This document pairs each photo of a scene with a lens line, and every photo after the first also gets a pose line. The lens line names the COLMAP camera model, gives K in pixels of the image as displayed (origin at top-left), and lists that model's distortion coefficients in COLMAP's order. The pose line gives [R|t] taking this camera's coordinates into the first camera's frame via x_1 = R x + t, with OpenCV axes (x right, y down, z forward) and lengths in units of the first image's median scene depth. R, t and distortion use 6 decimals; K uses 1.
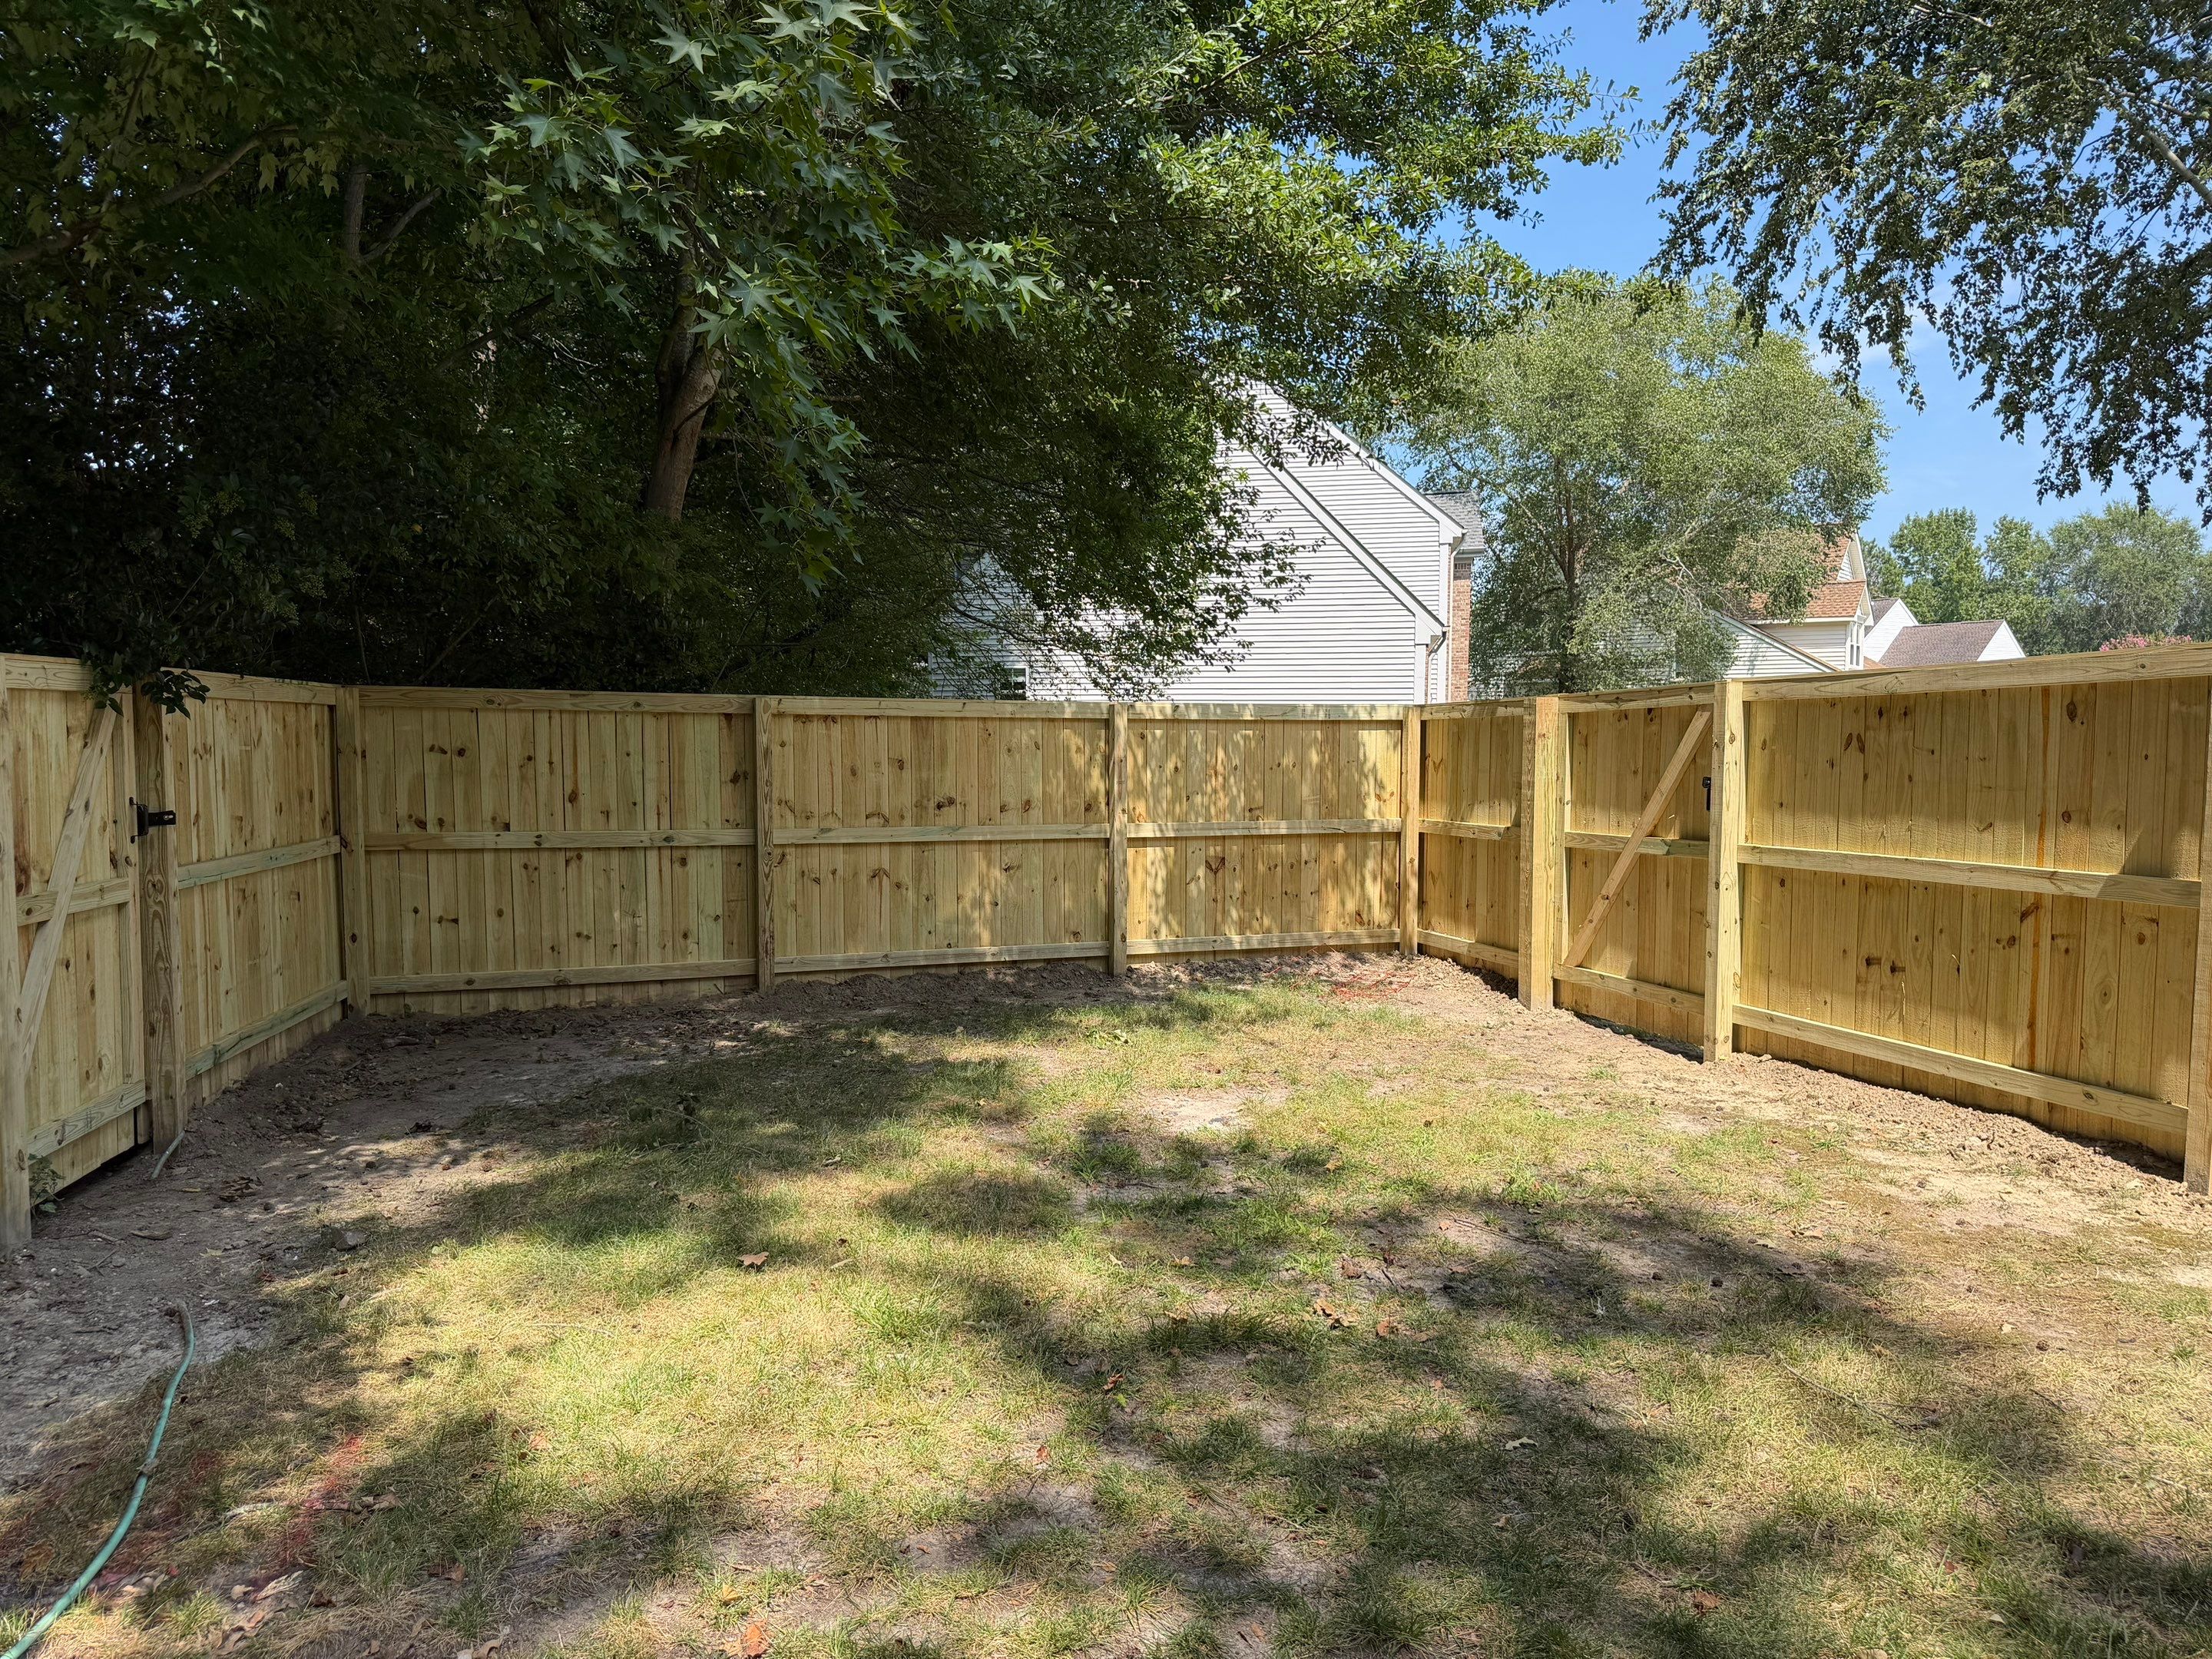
lens RADIAL K [[1561.3, 0, 1117.1], [0, 1561.3, 848.0], [0, 0, 1]] dist [0.170142, -0.282498]
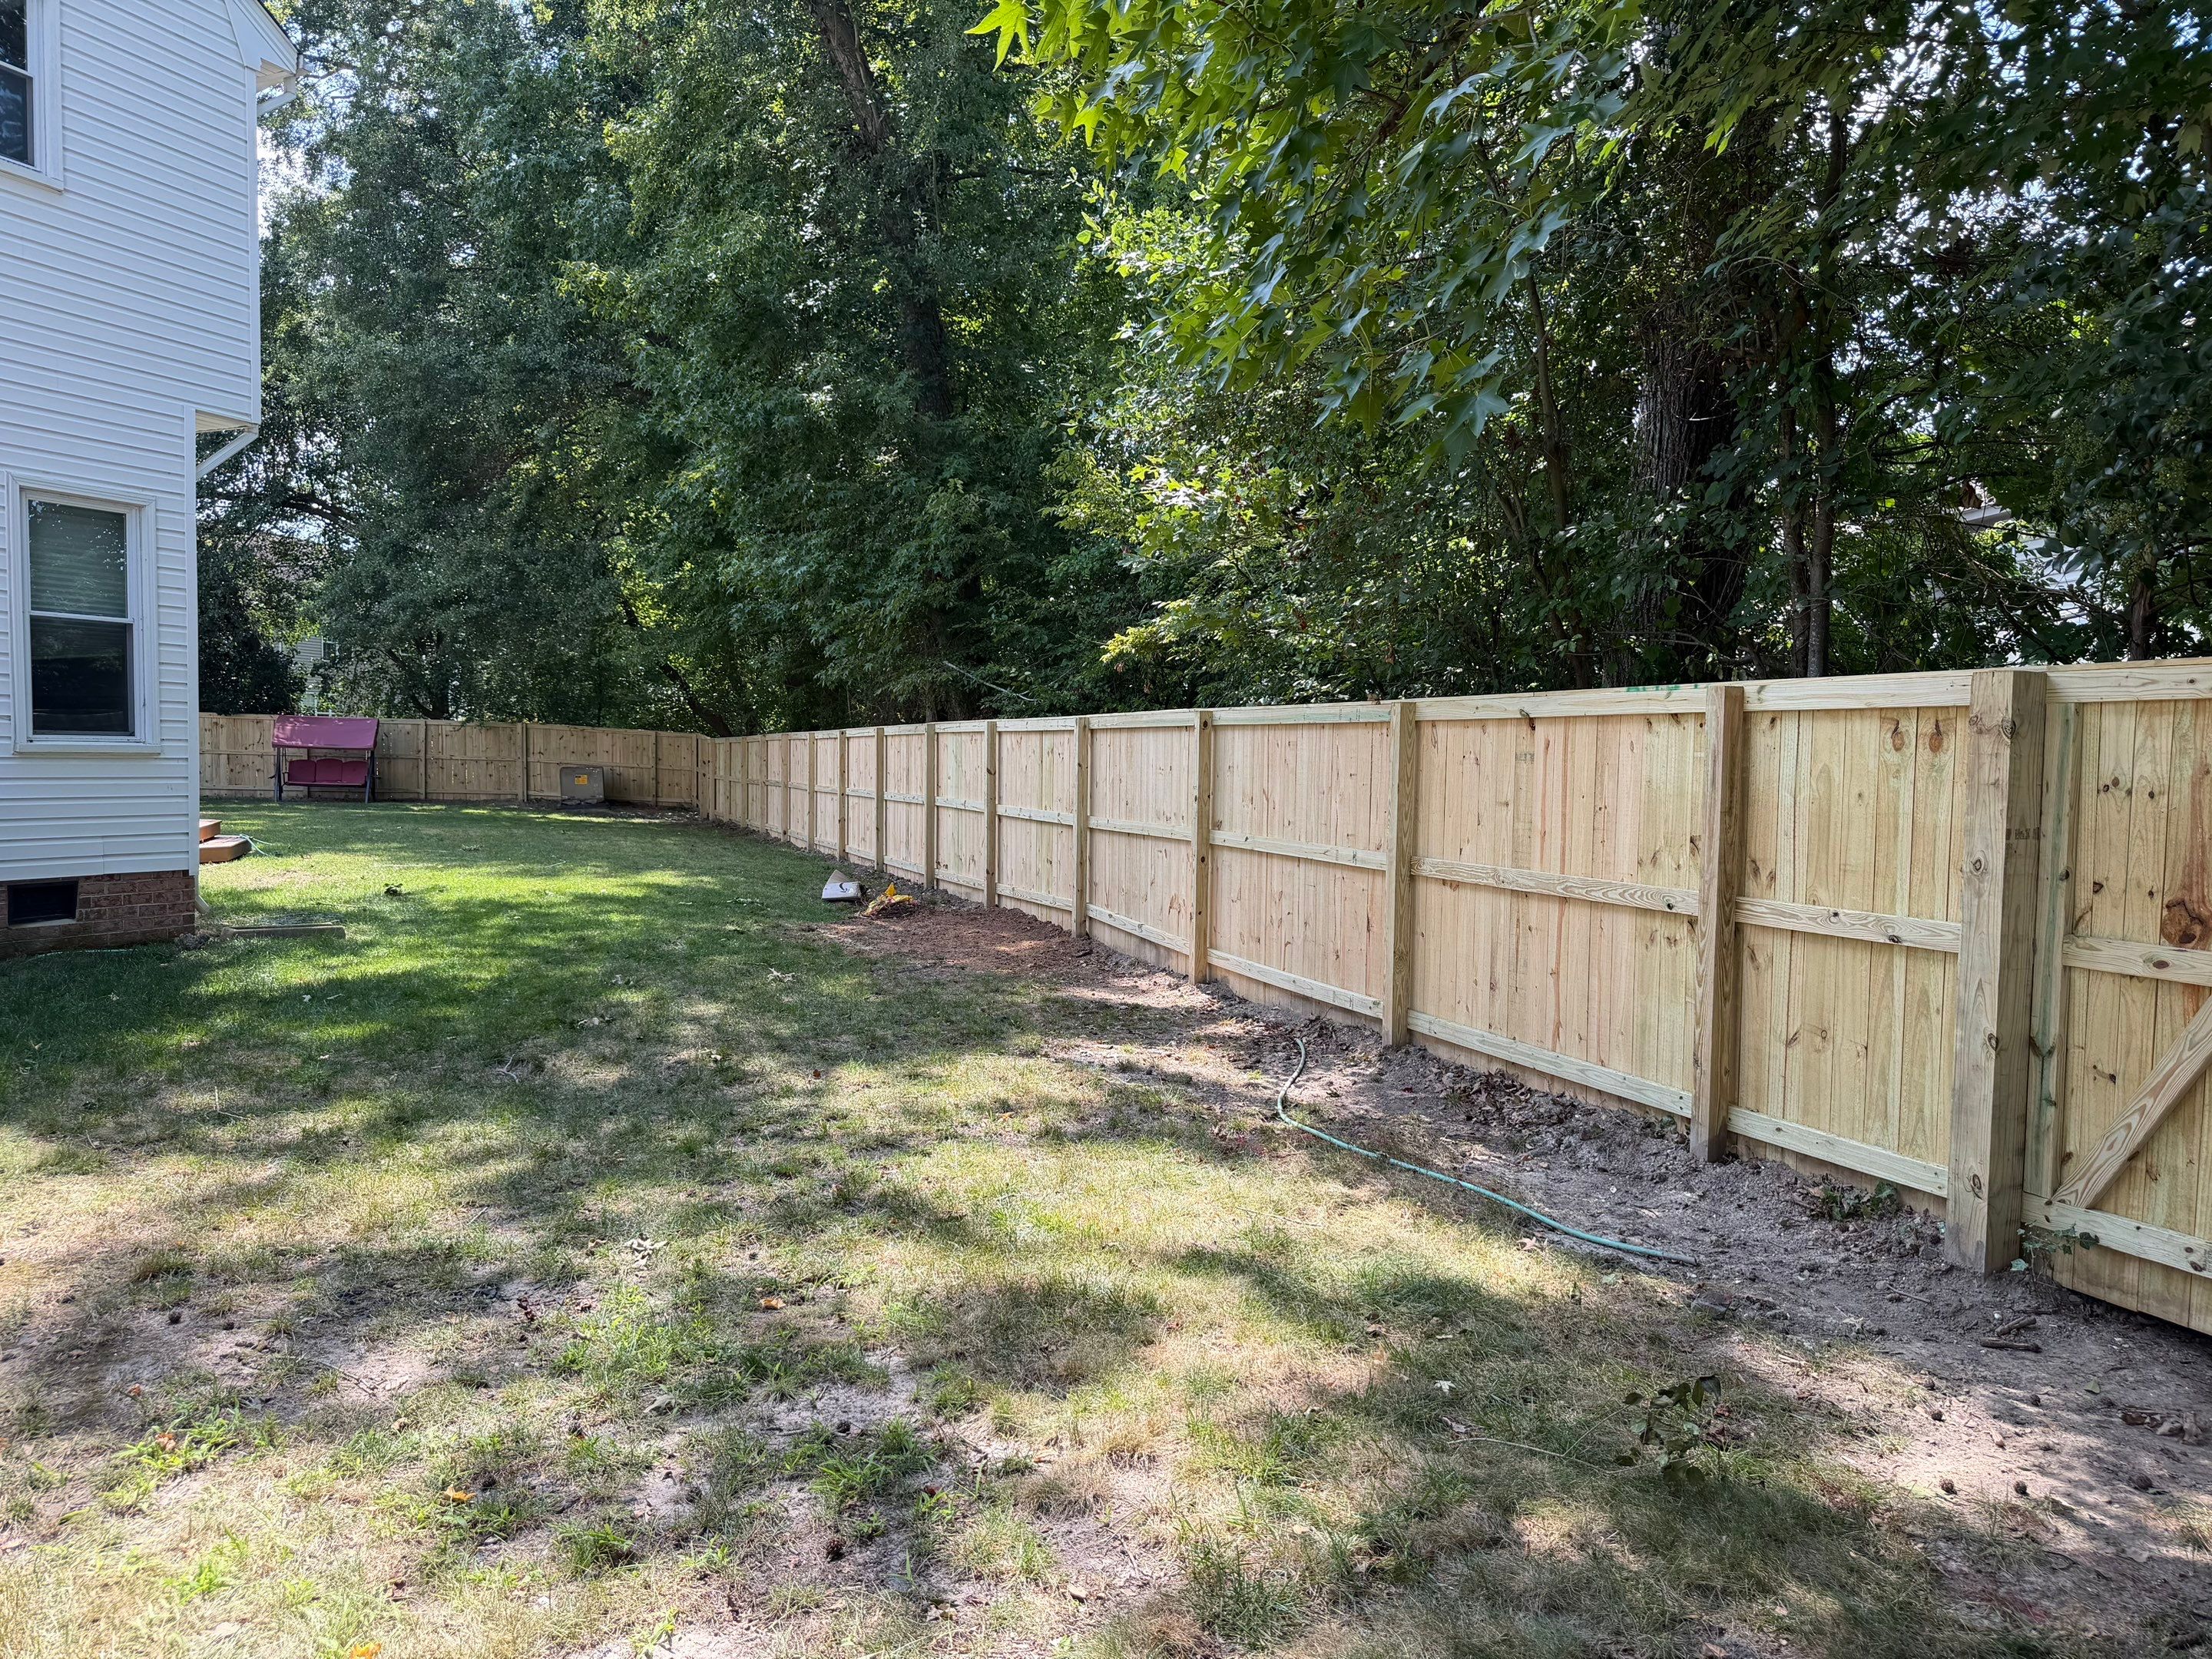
lens RADIAL K [[1561.3, 0, 1117.1], [0, 1561.3, 848.0], [0, 0, 1]] dist [0.170142, -0.282498]
pose [[-0.978941, 0.000955, -0.204141, 0.034180], [-0.025224, 0.991760, 0.125602, -0.122201], [0.202578, 0.128107, -0.970850, 1.901752]]
